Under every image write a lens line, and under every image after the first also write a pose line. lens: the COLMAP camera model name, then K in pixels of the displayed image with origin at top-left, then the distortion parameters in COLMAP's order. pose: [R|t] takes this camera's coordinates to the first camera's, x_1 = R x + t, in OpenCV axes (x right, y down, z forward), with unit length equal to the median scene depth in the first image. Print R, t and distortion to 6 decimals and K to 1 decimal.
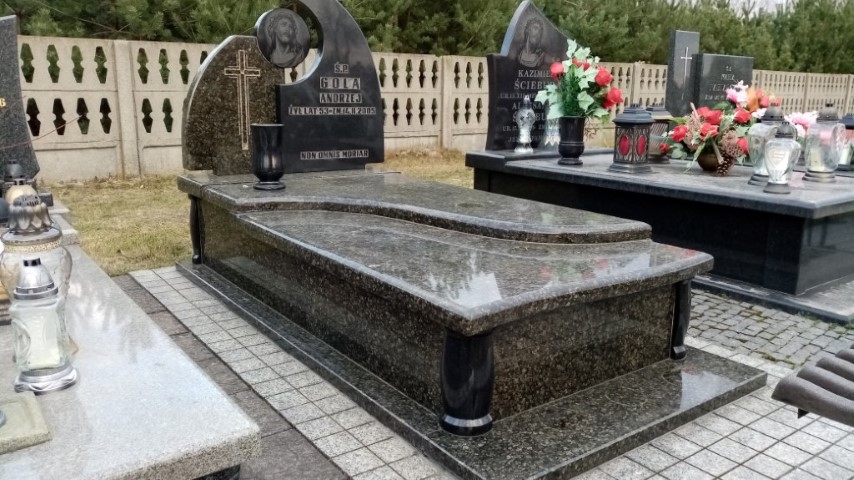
lens RADIAL K [[673.3, 0, 429.2], [0, 673.3, 242.9], [0, 0, 1]] dist [-0.009945, -0.018509]
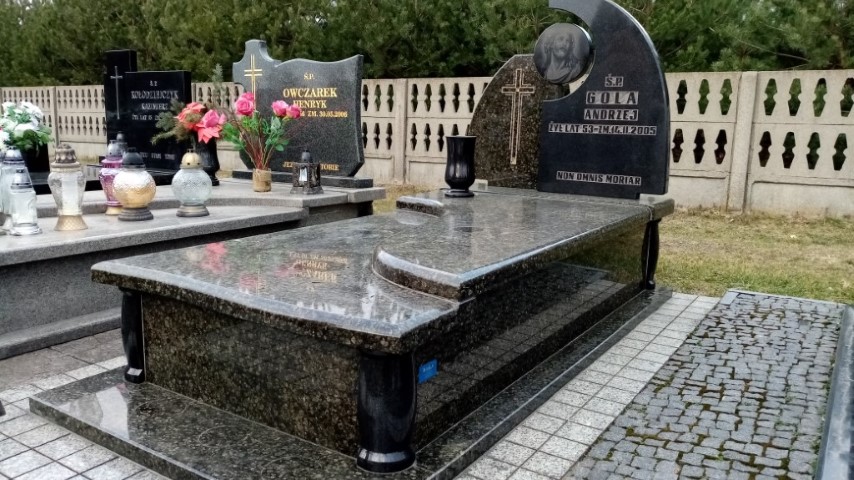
lens RADIAL K [[673.3, 0, 425.8], [0, 673.3, 240.1], [0, 0, 1]] dist [-0.009945, -0.018509]
pose [[0.351817, 0.156386, -0.922913, 0.610851], [-0.219847, 0.972172, 0.080927, -0.073757], [0.909886, 0.174428, 0.376408, 0.474405]]
